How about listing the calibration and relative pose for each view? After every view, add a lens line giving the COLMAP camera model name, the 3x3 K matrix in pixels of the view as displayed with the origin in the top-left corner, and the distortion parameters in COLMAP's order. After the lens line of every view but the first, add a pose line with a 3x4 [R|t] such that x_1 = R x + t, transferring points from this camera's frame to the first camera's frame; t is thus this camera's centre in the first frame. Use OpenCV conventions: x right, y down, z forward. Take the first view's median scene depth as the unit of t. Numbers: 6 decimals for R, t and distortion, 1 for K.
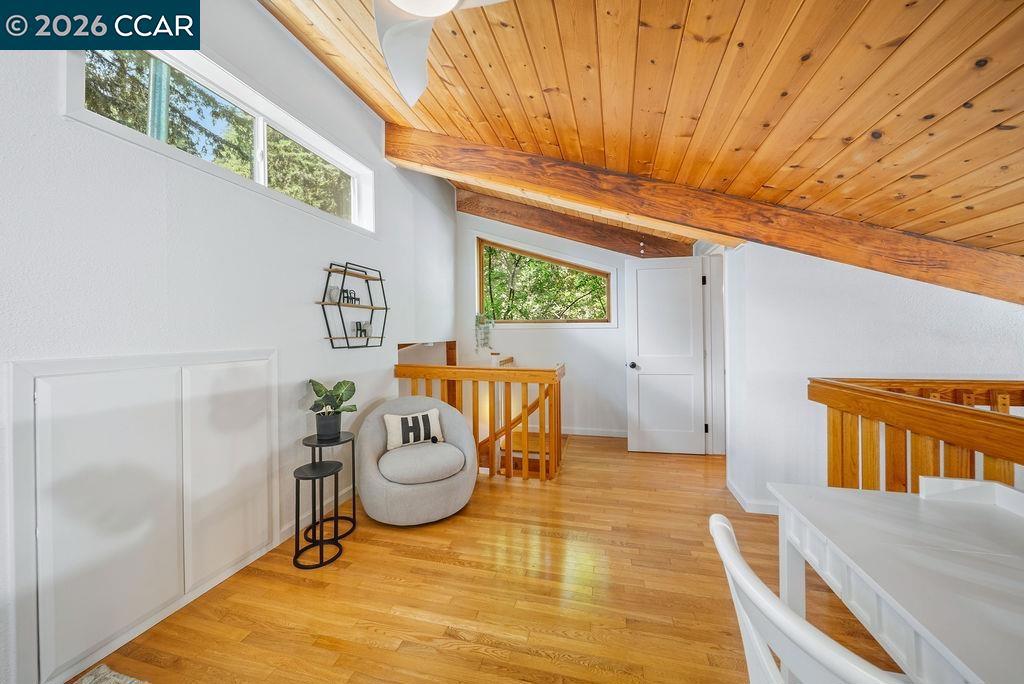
lens RADIAL K [[367.0, 0, 511.9], [0, 367.0, 337.6], [0, 0, 1]] dist [-0.001306, -0.000305]
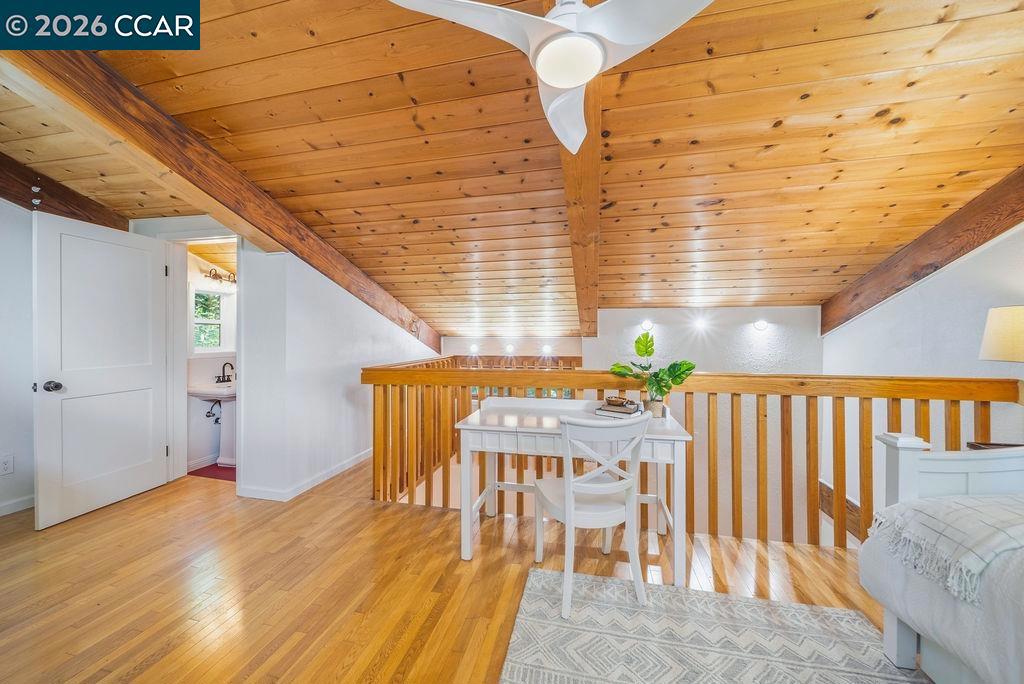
lens RADIAL K [[367.0, 0, 511.9], [0, 367.0, 337.6], [0, 0, 1]] dist [-0.001306, -0.000305]
pose [[-0.026664, 0.005596, 0.999629, -0.460975], [0.006824, 0.999962, -0.005416, 0.004315], [-0.999621, 0.006677, -0.026701, 0.366499]]
